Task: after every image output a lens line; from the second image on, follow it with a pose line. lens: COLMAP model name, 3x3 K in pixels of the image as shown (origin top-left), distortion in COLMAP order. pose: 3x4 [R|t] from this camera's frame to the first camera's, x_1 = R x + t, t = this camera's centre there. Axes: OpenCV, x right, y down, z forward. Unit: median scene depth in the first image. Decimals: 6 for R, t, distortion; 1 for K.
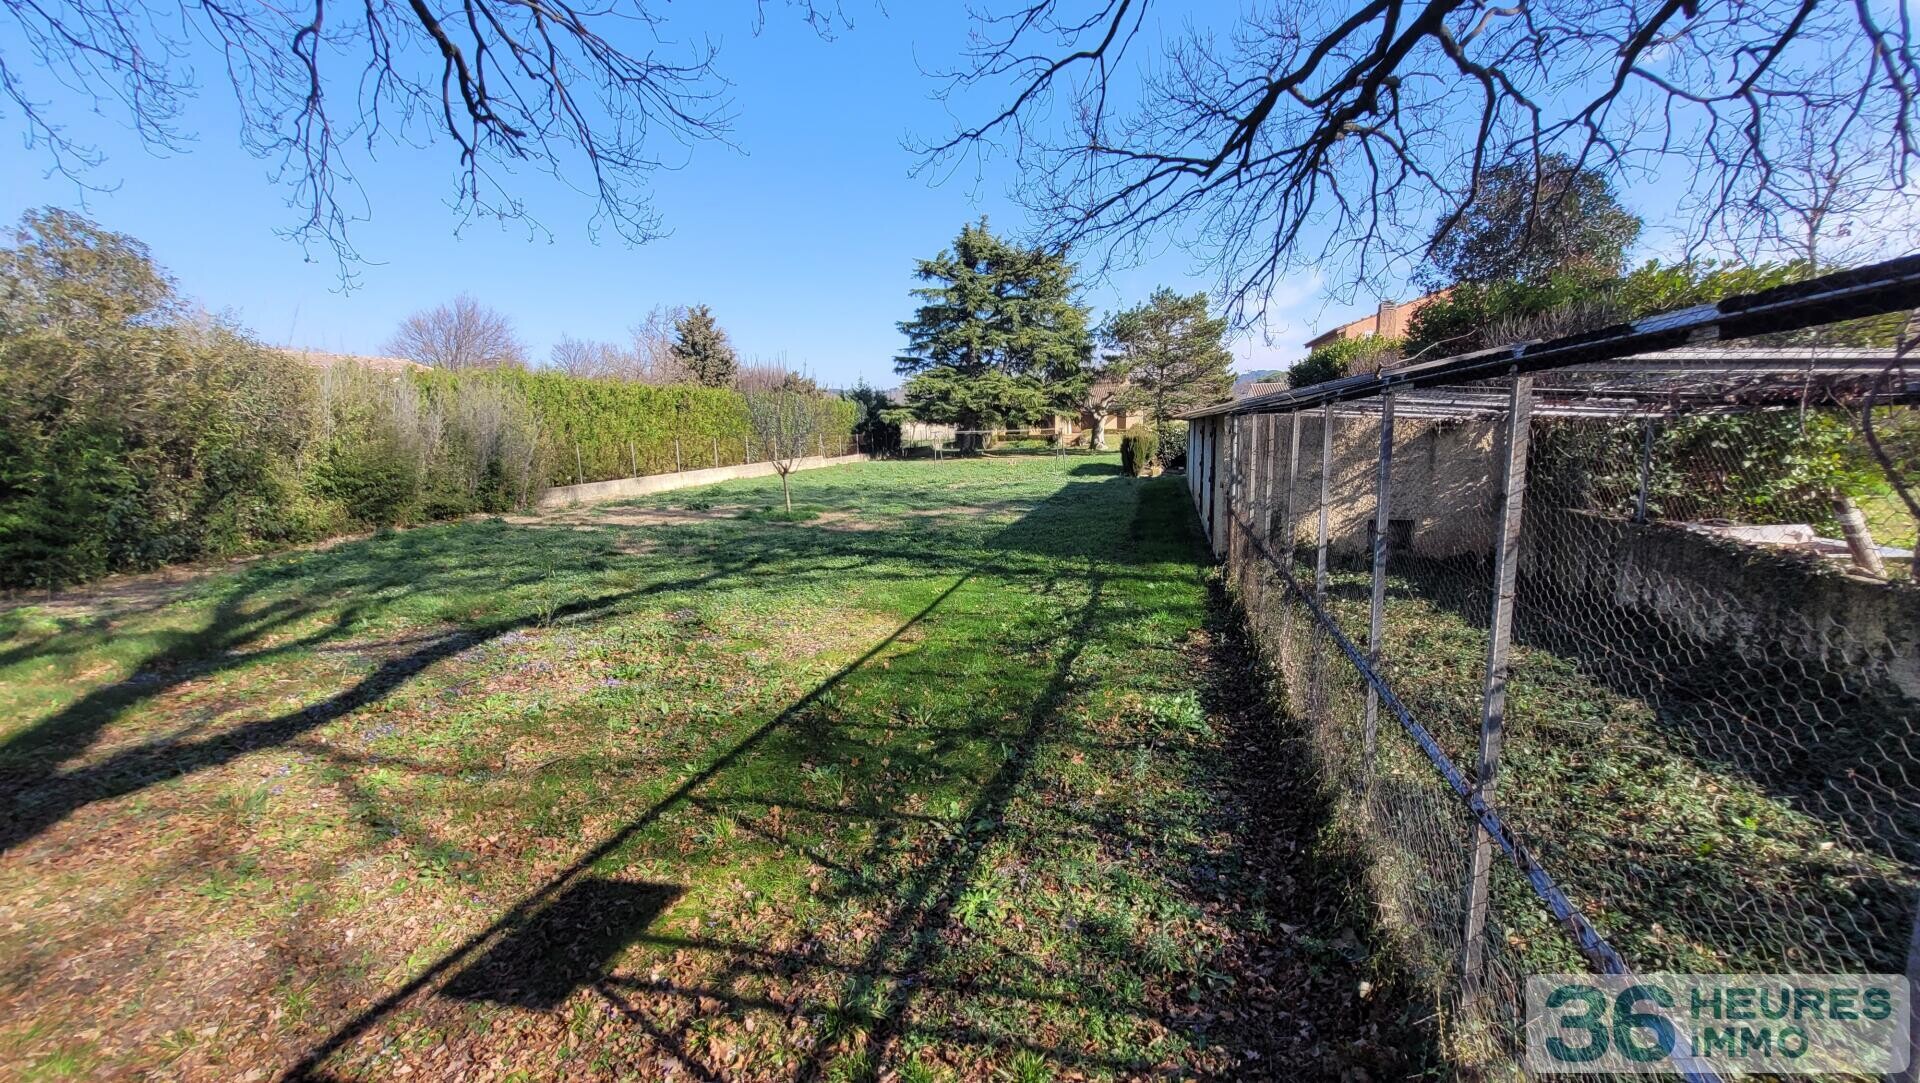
lens RADIAL K [[756.3, 0, 952.2], [0, 756.3, 545.0], [0, 0, 1]] dist [0.009726, -0.002969]
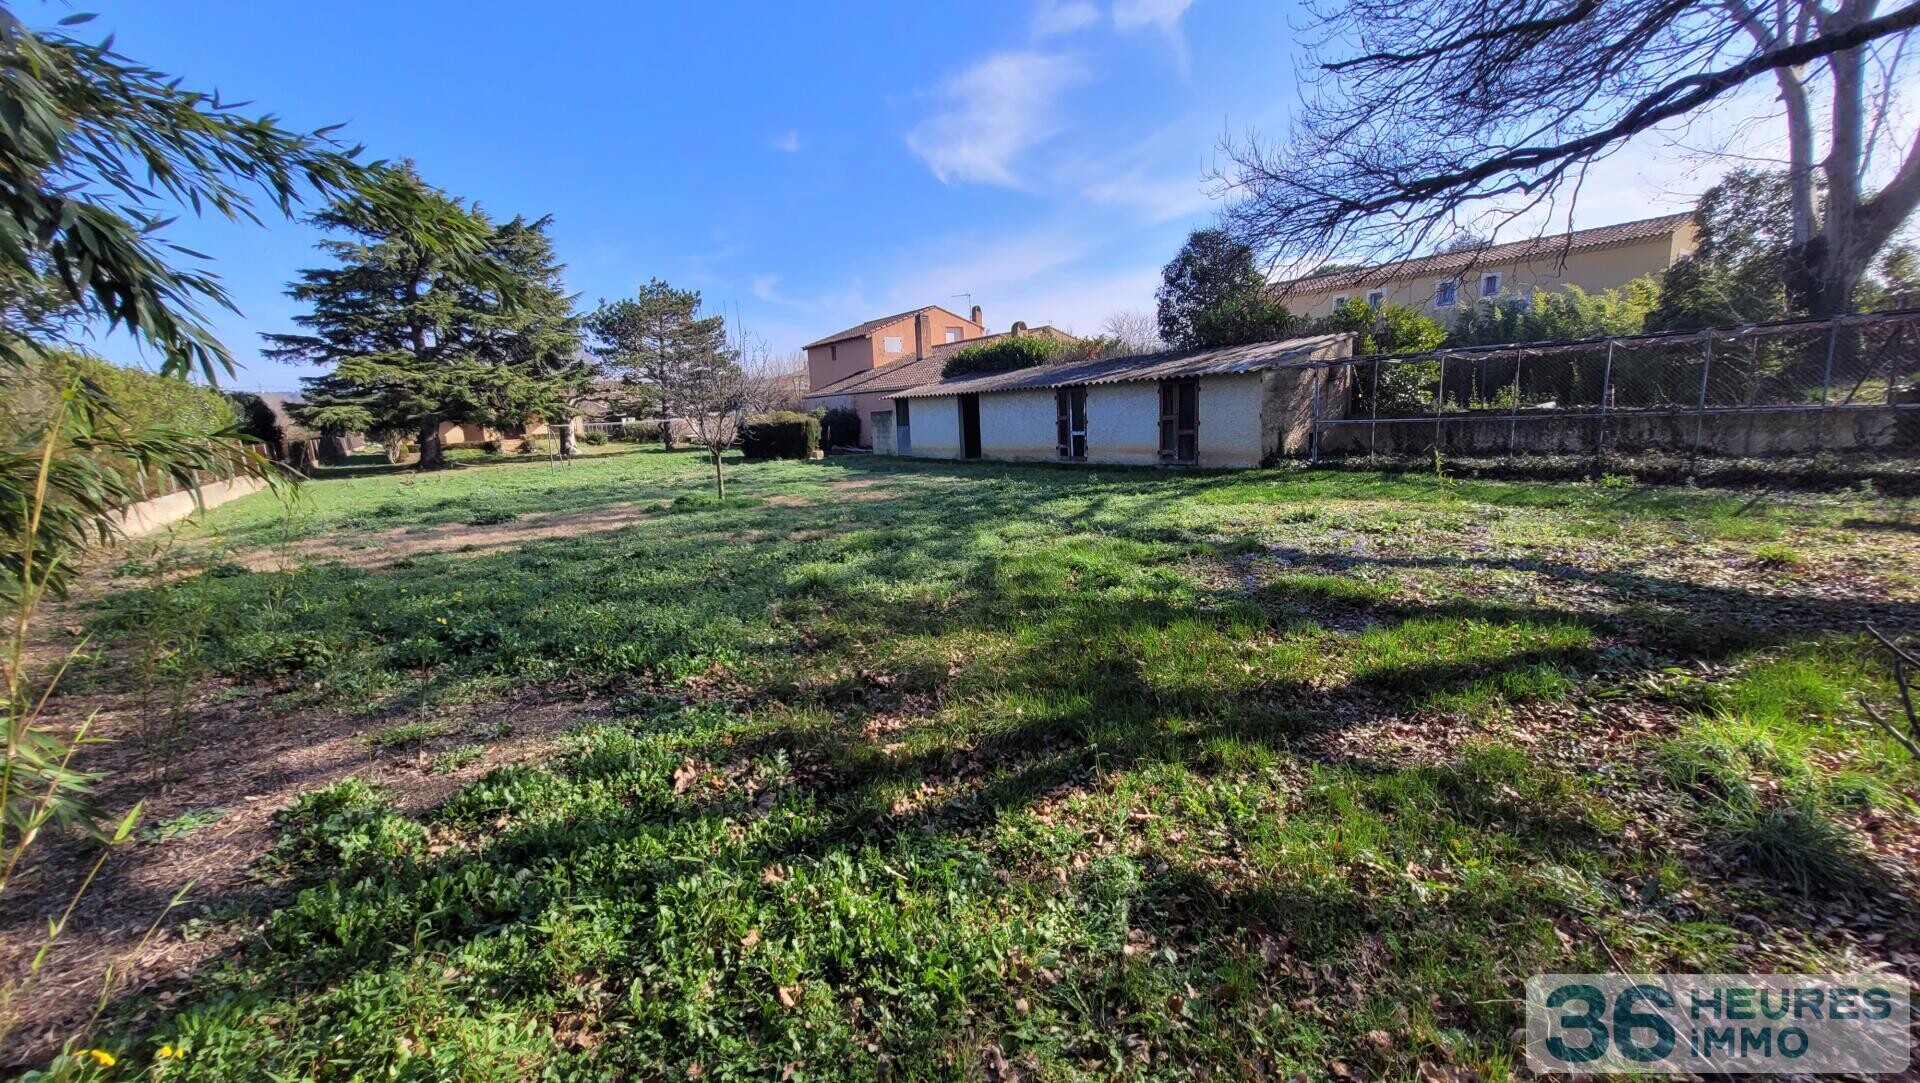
lens RADIAL K [[756.3, 0, 950.4], [0, 756.3, 546.4], [0, 0, 1]] dist [0.009726, -0.002969]
pose [[0.636527, -0.142848, 0.757910, -0.294576], [0.154218, 0.986426, 0.056399, -0.000609], [-0.755679, 0.080984, 0.649916, 0.120739]]
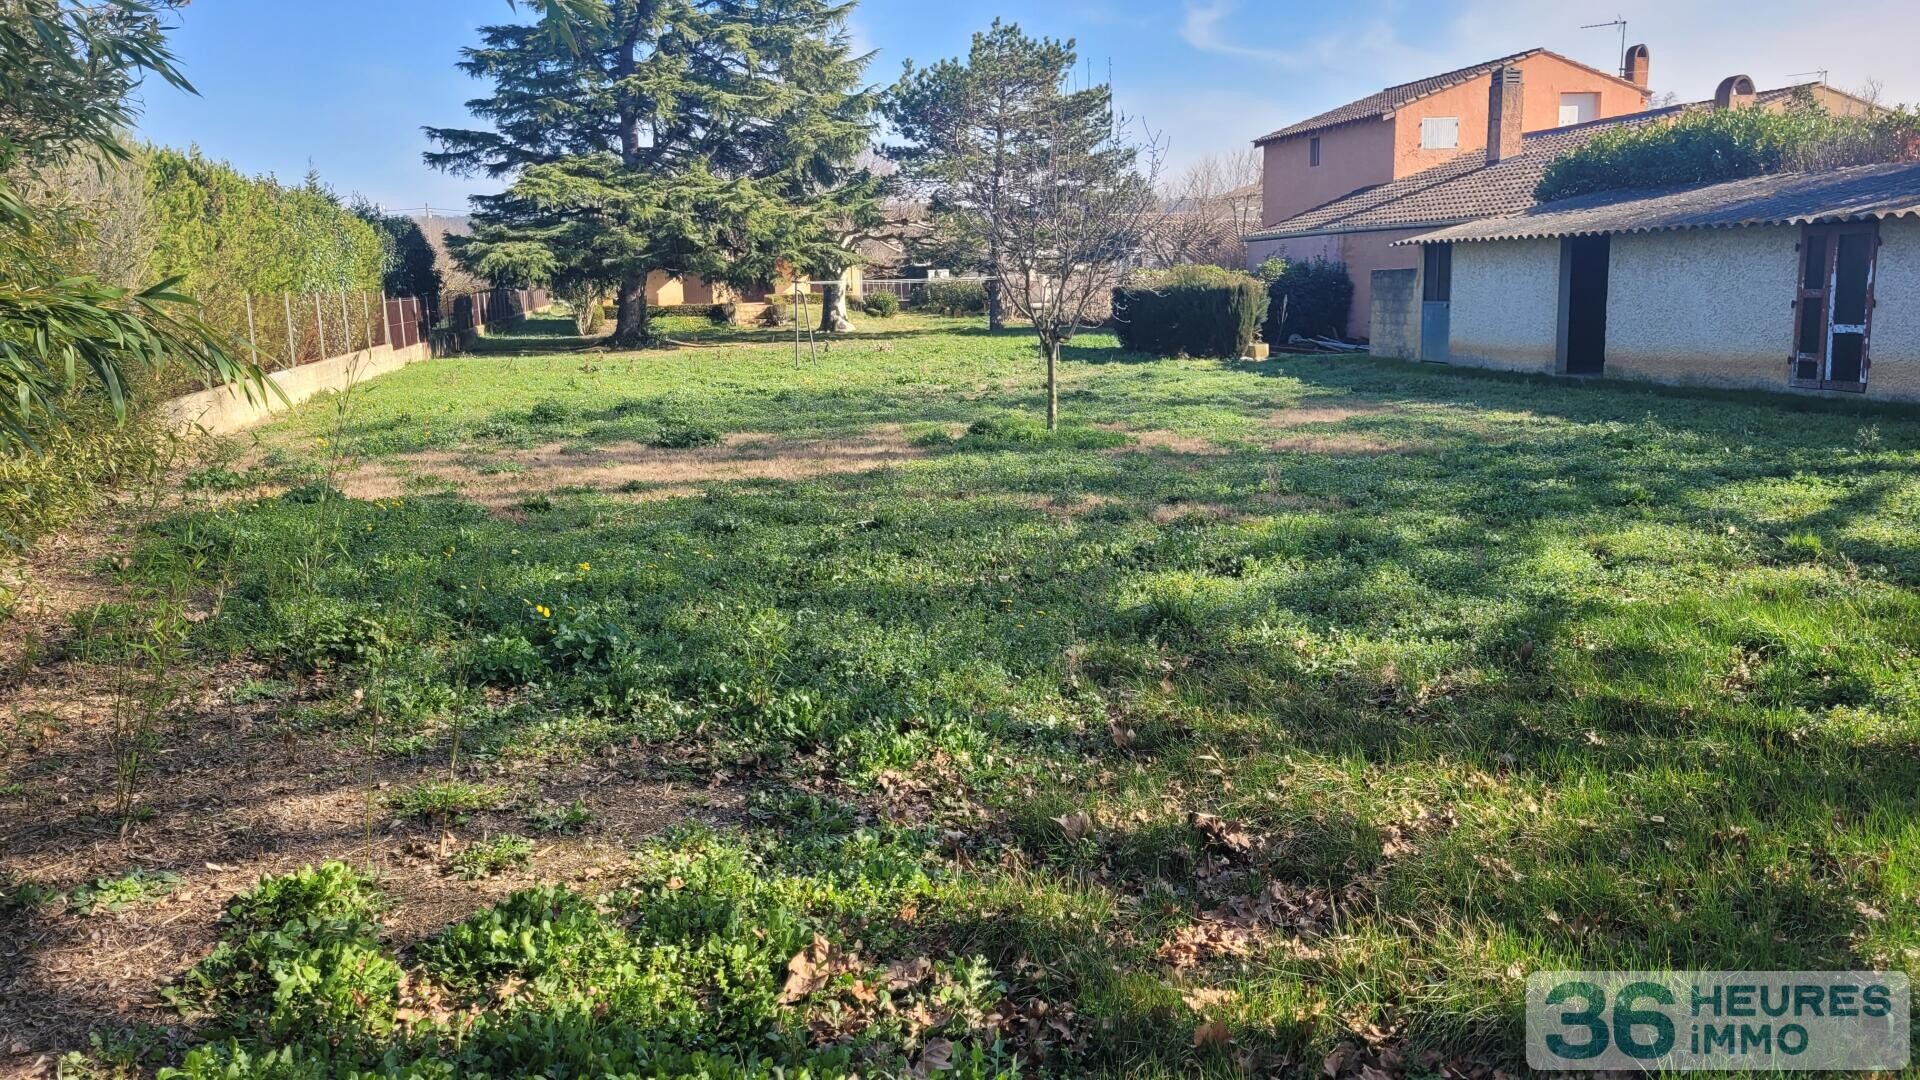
lens RADIAL K [[1449.8, 0, 952.0], [0, 1449.8, 518.6], [0, 0, 1]] dist [0.062877, -0.050826]
pose [[0.882896, -0.072199, 0.463984, -0.284103], [0.076879, 0.997001, 0.008850, -0.001825], [-0.463232, 0.027858, 0.885799, 0.119073]]
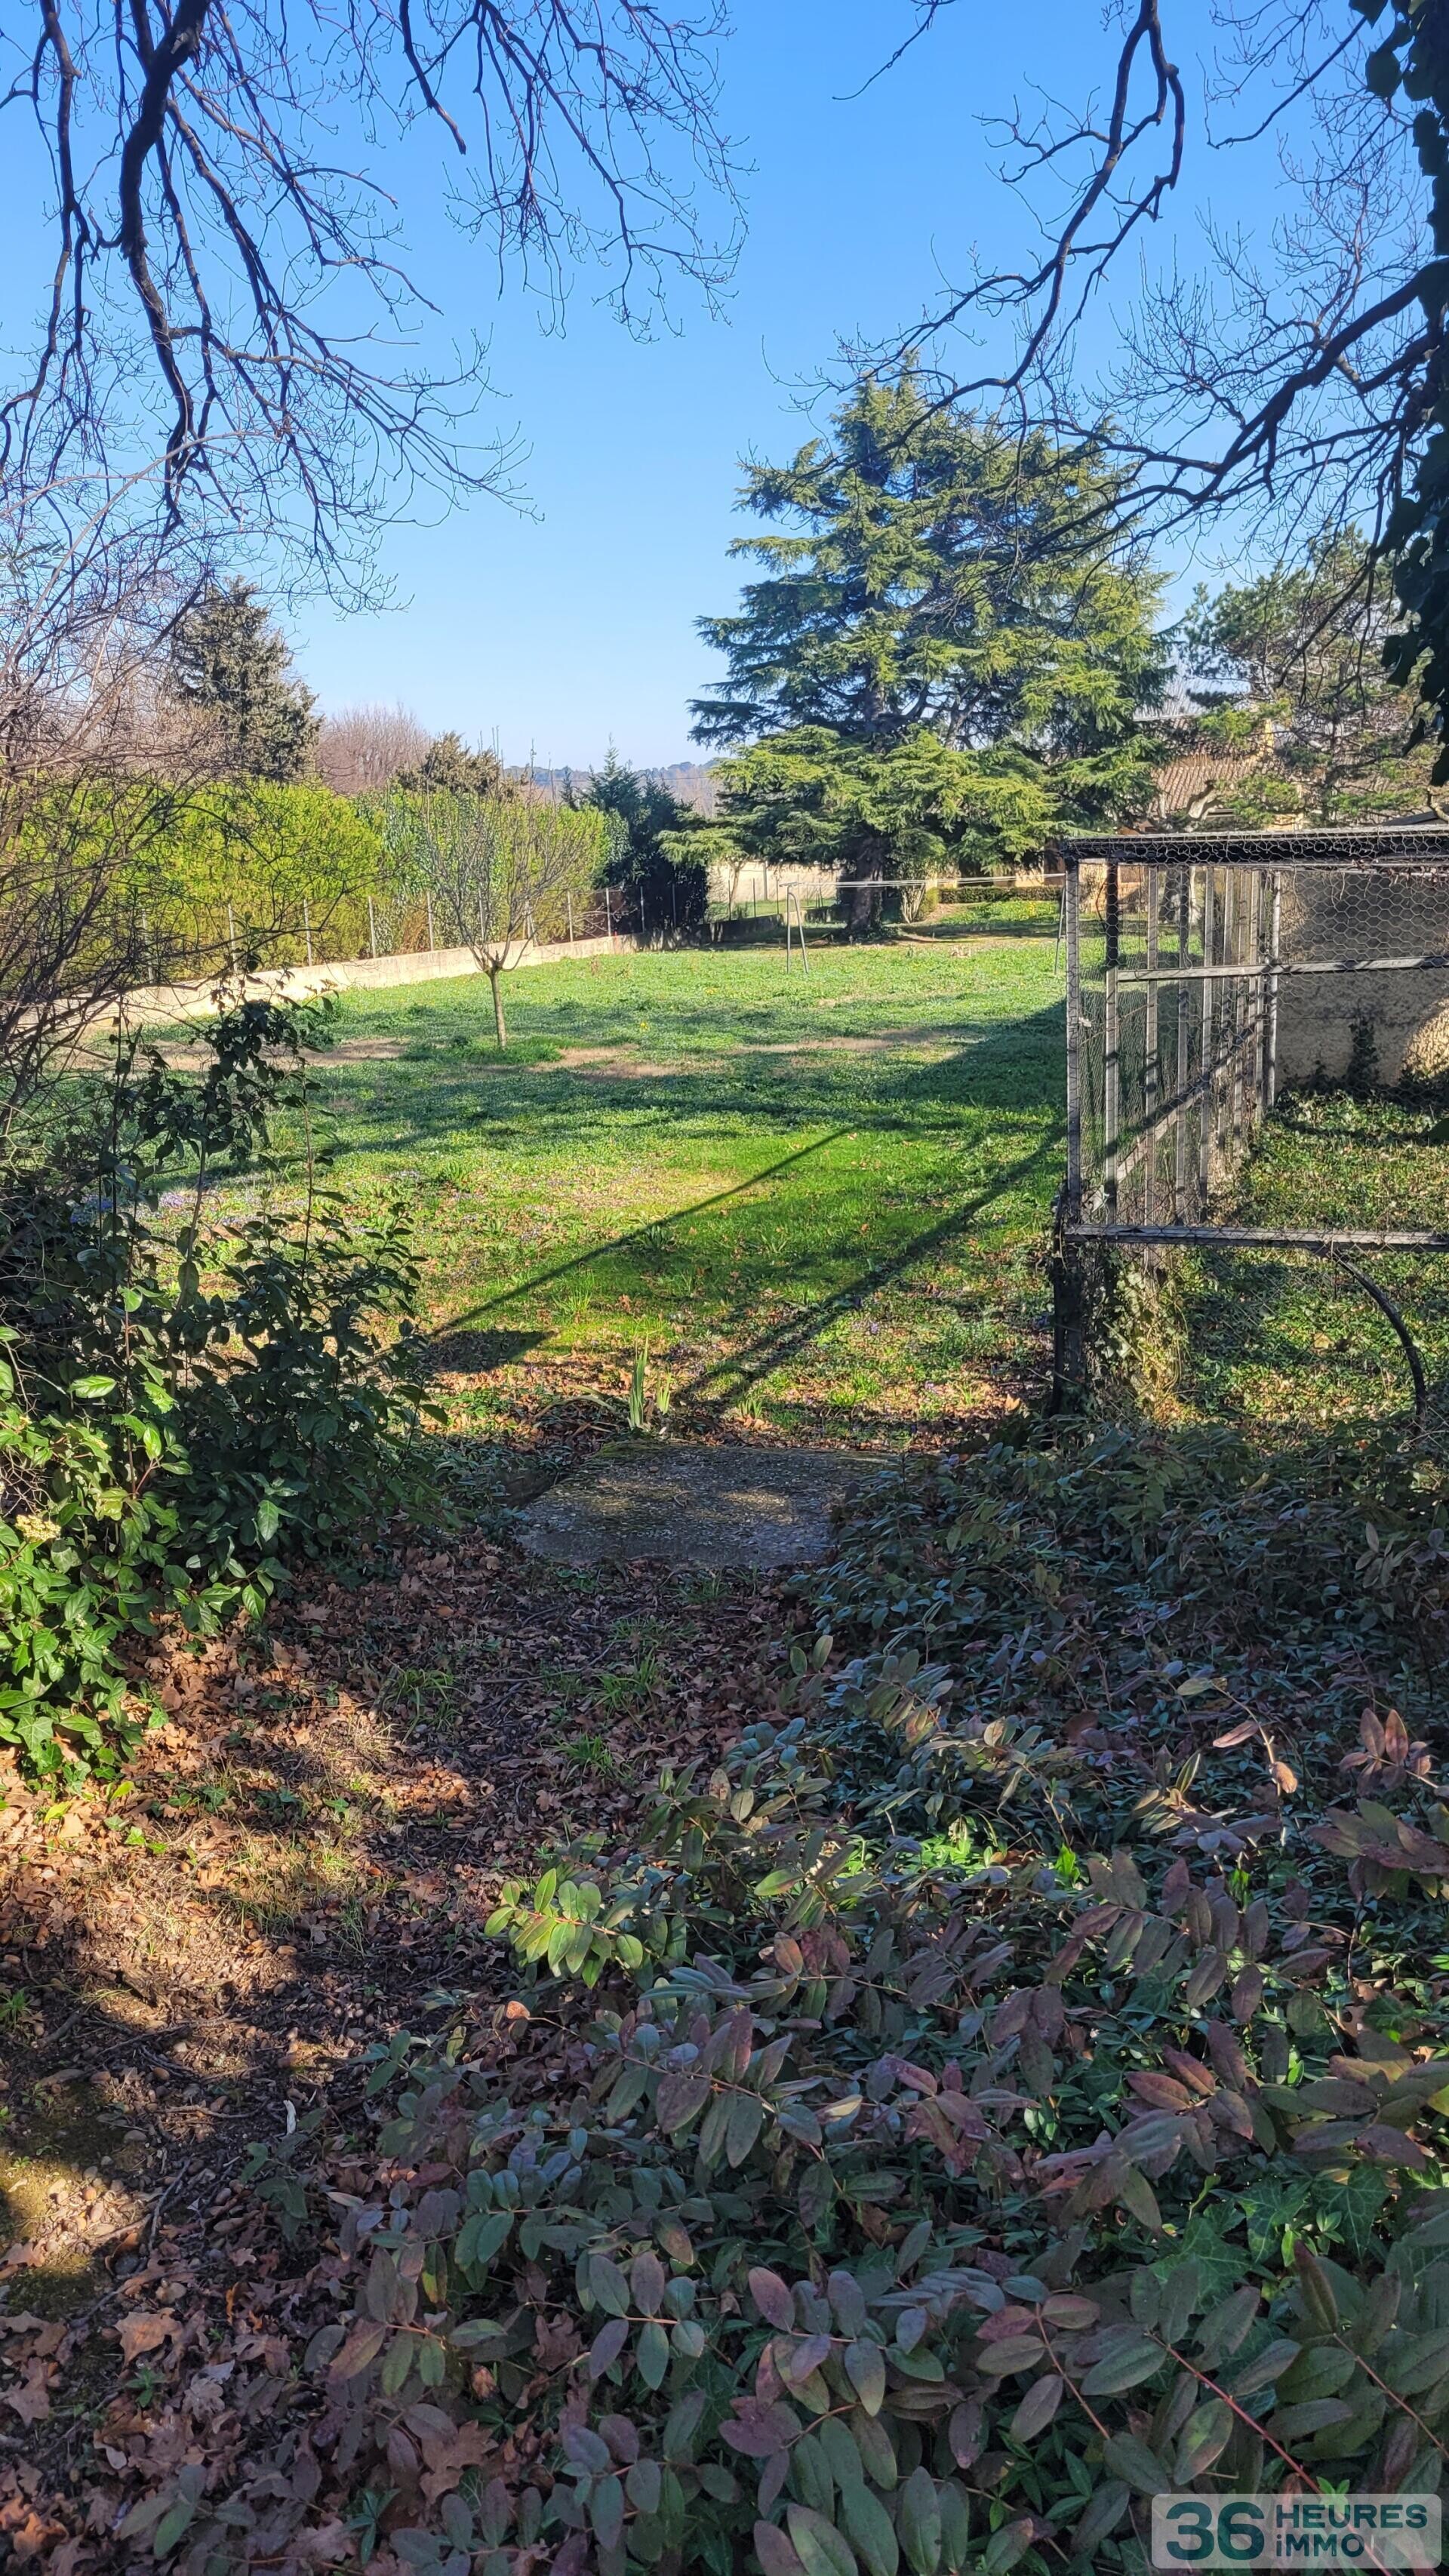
lens RADIAL K [[1945.1, 0, 731.7], [0, 1945.1, 1294.3], [0, 0, 1]] dist [0.062877, -0.050826]
pose [[0.998718, 0.004562, -0.050407, 0.002337], [-0.001466, 0.998119, 0.061289, 0.017774], [0.050592, -0.061137, 0.996846, -0.132505]]
